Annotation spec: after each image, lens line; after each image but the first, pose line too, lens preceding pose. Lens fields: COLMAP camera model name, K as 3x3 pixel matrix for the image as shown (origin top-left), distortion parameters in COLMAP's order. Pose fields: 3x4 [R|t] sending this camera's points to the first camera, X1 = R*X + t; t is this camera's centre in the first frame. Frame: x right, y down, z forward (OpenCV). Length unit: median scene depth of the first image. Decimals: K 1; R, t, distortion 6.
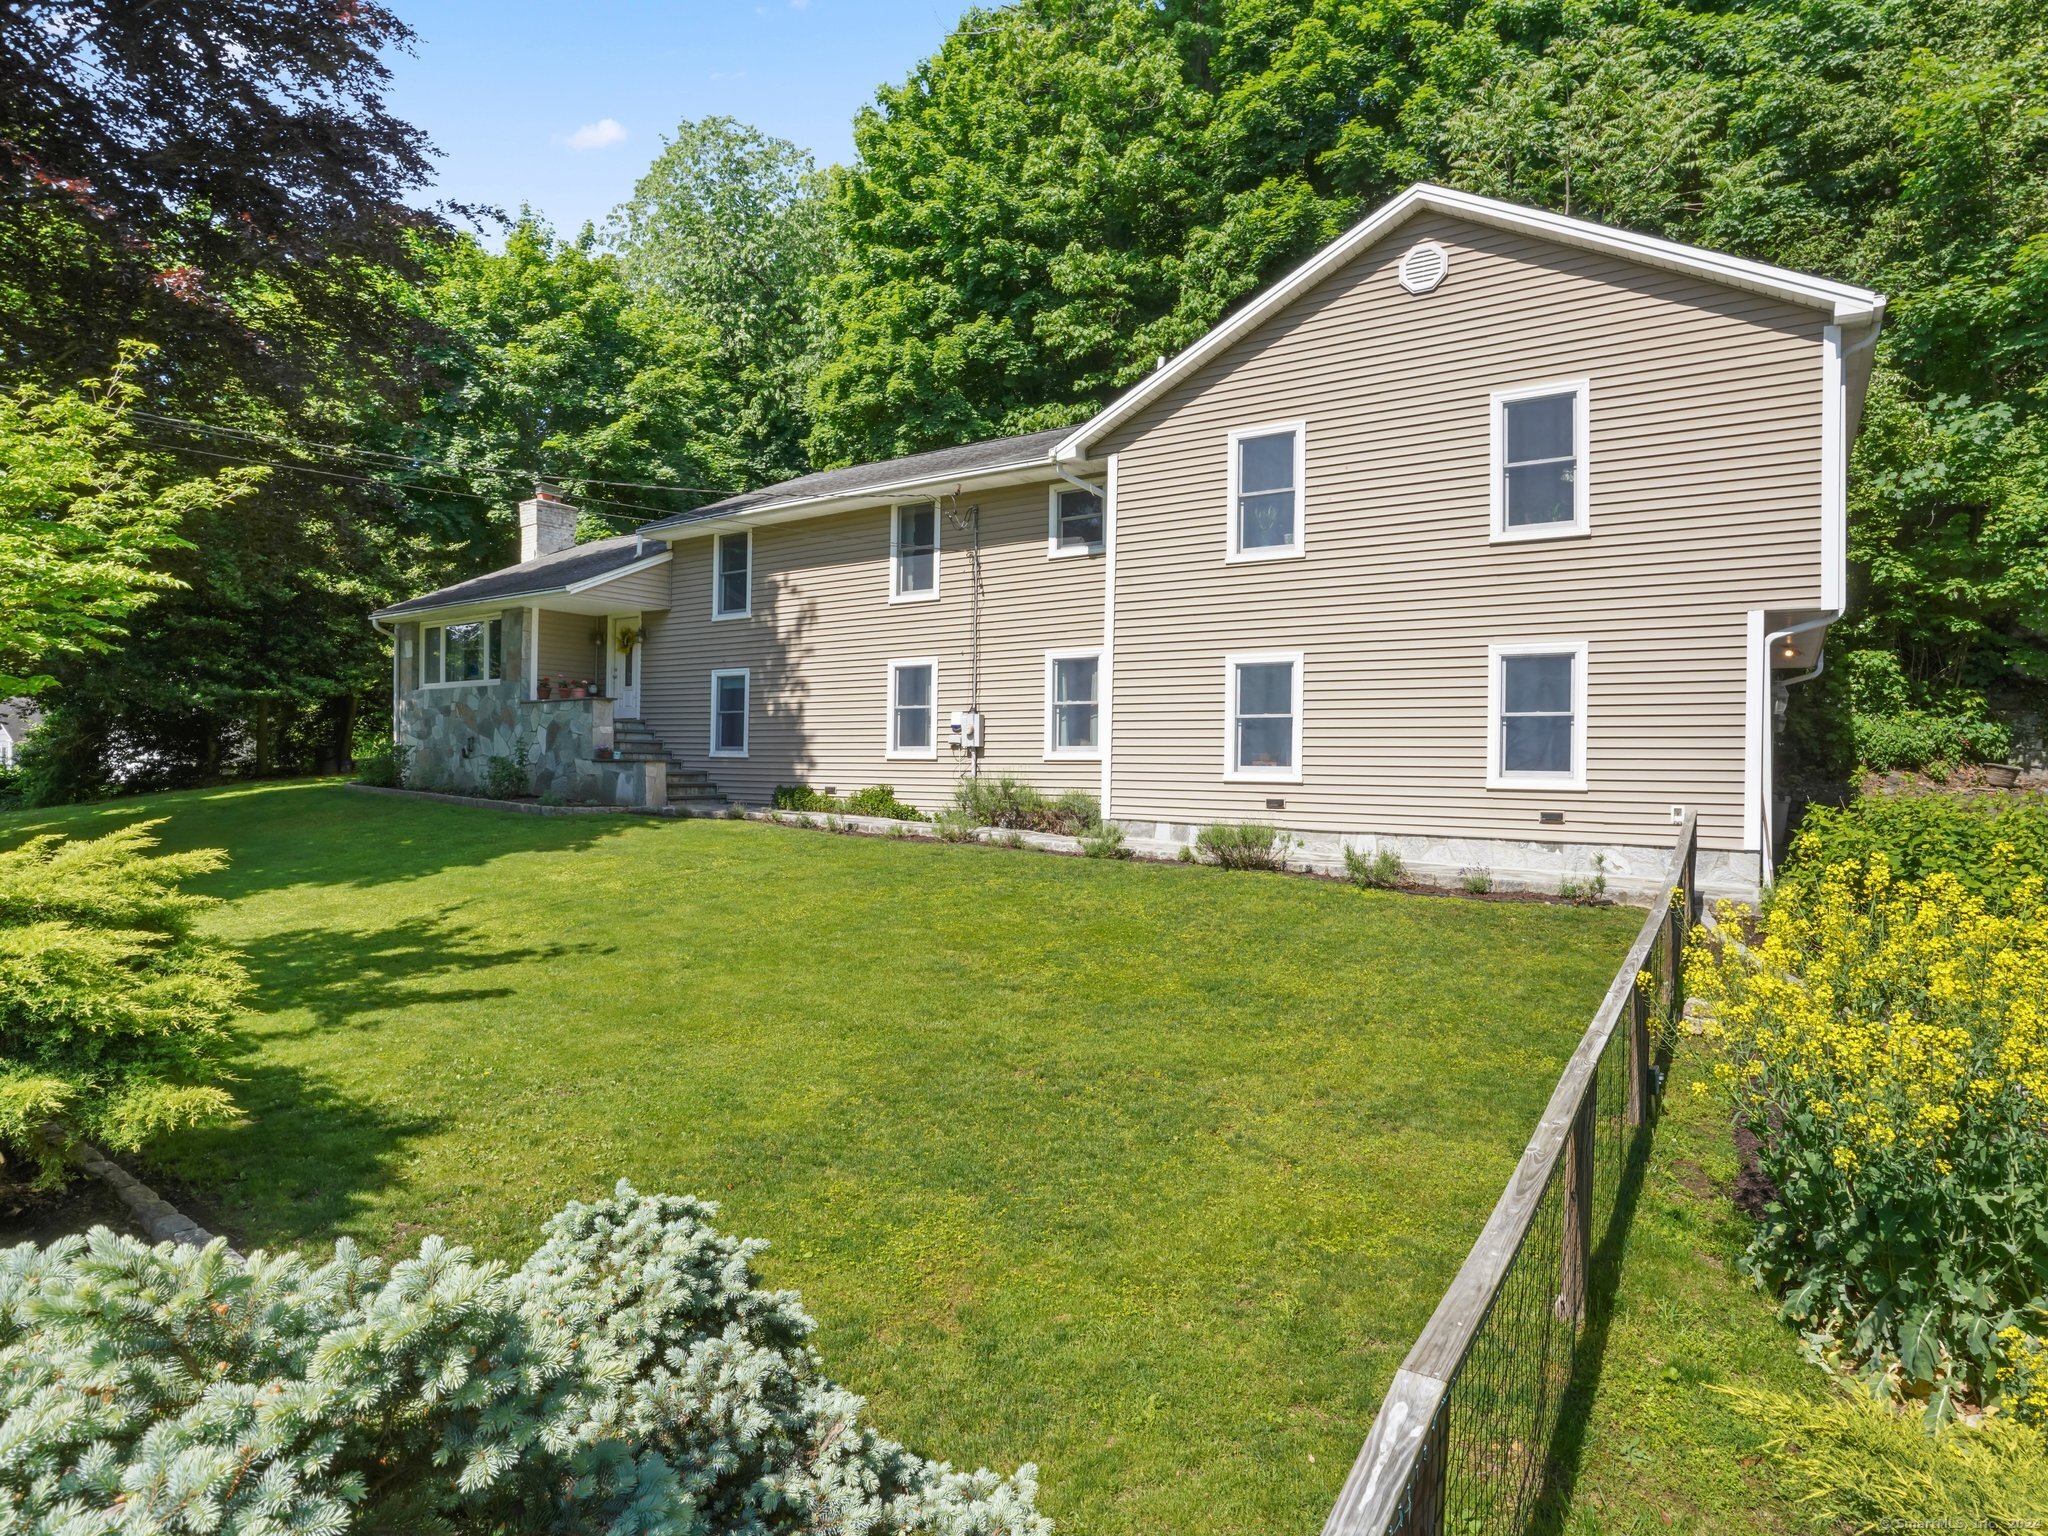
lens RADIAL K [[1143.0, 0, 1037.1], [0, 1143.0, 774.2], [0, 0, 1]] dist [-0.092856, 0.054024]
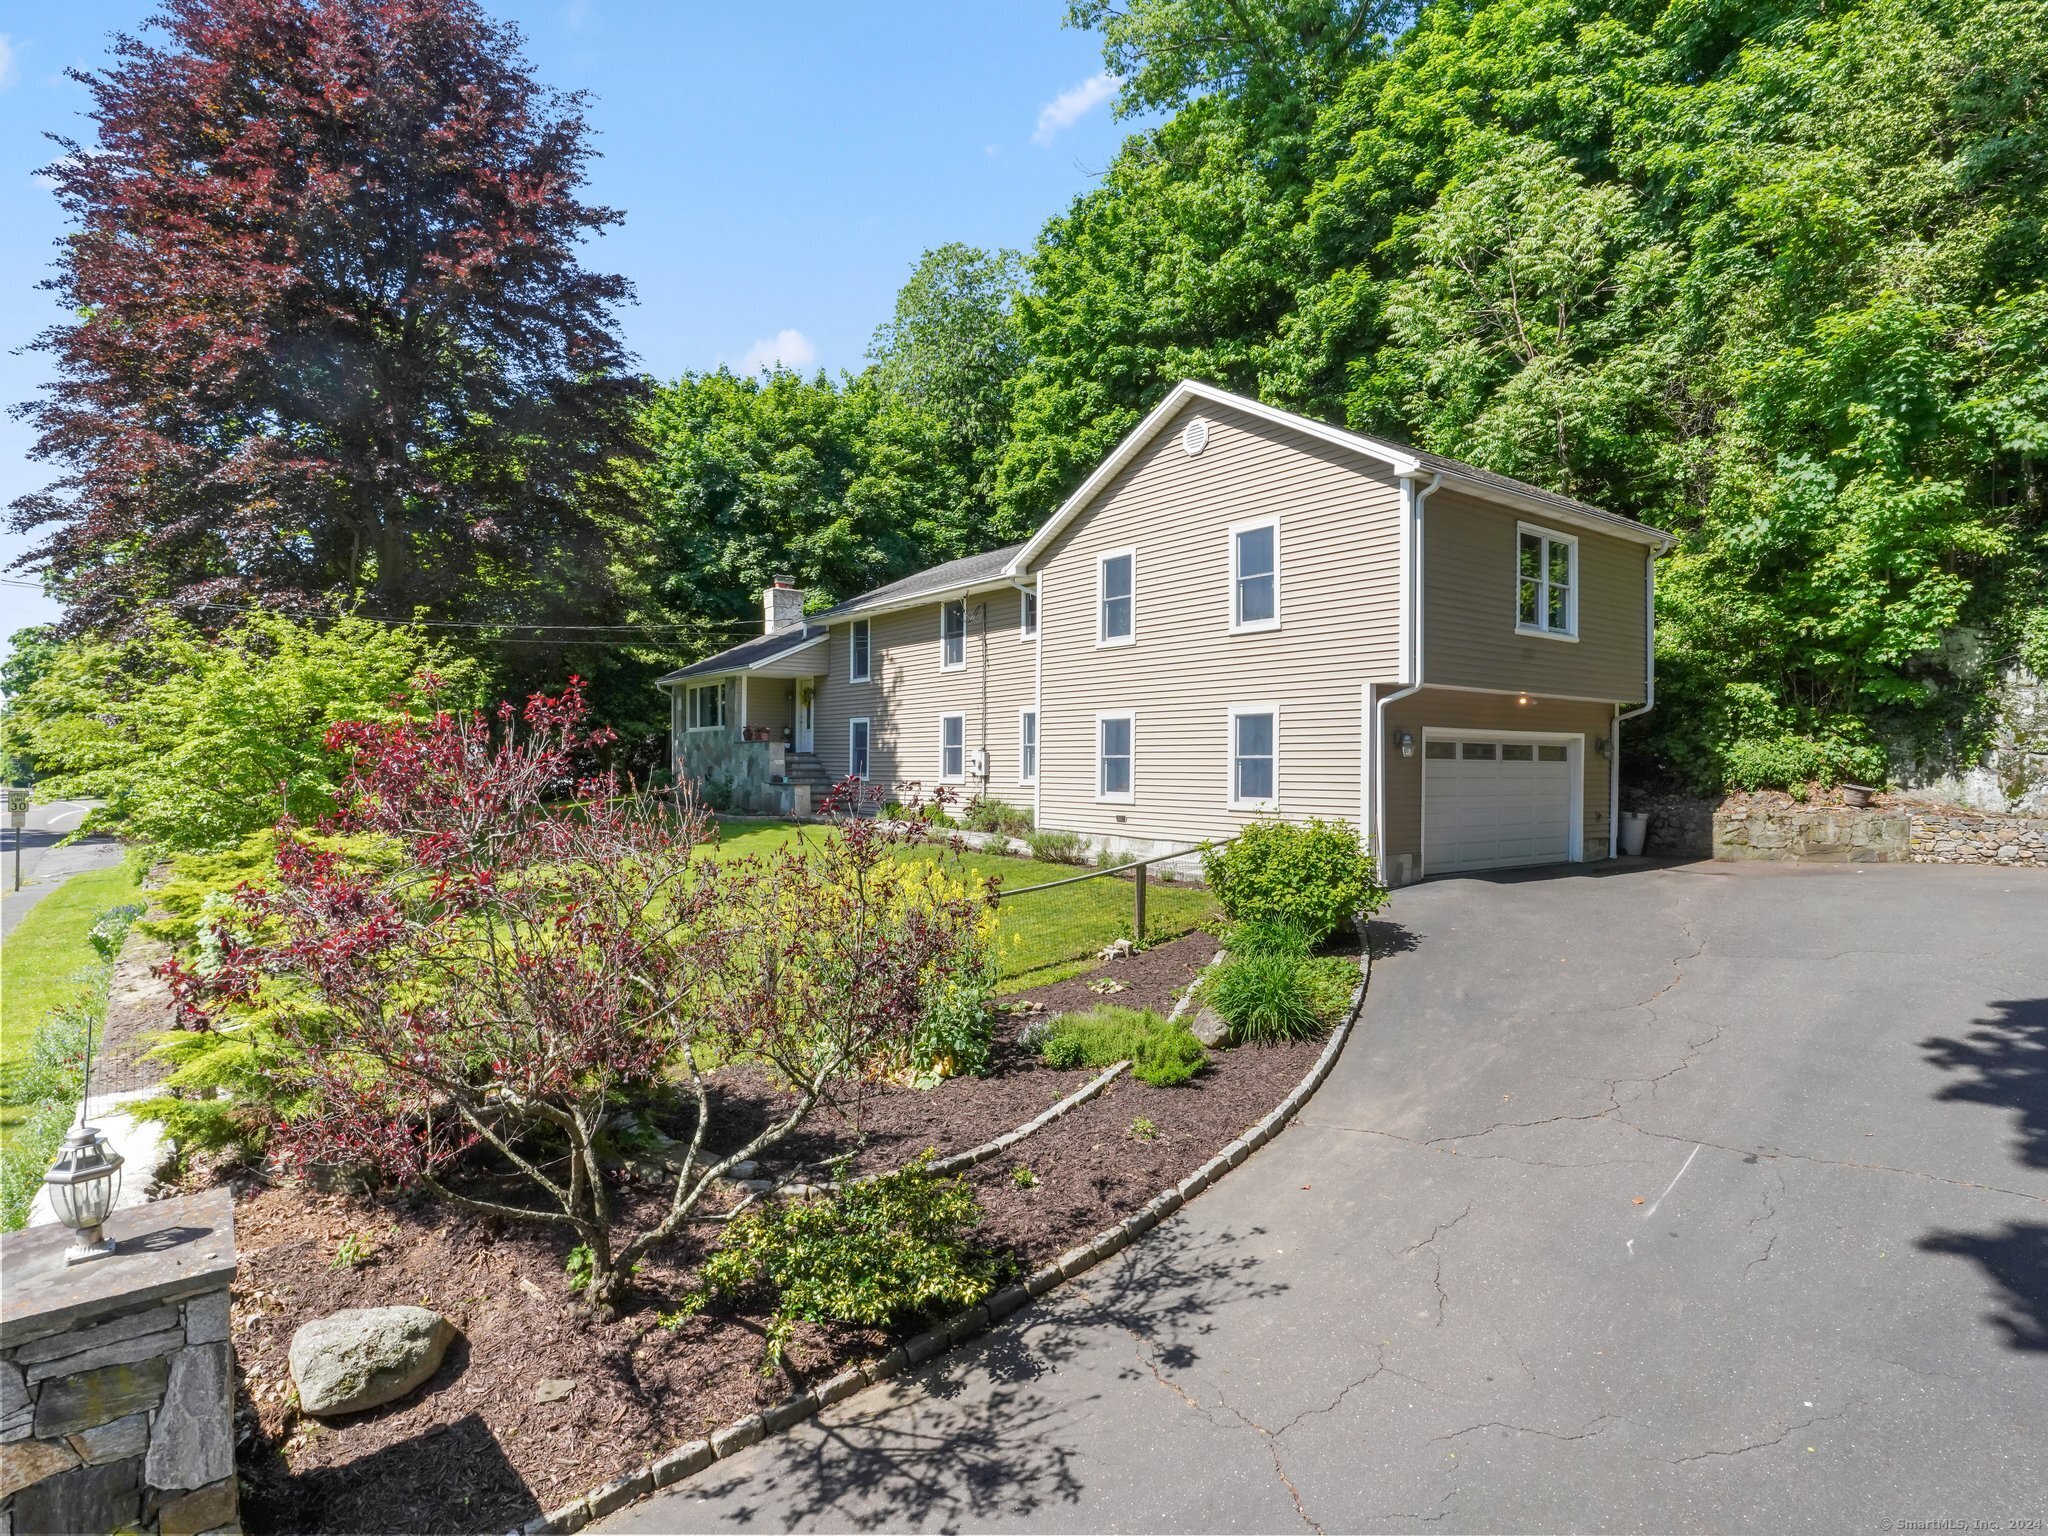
lens RADIAL K [[1143.0, 0, 1037.1], [0, 1143.0, 774.2], [0, 0, 1]] dist [-0.092856, 0.054024]
pose [[0.945759, -0.005568, -0.324820, 0.293306], [0.004974, 0.999984, -0.002660, -0.013295], [0.324830, 0.000900, 0.945772, -0.194577]]
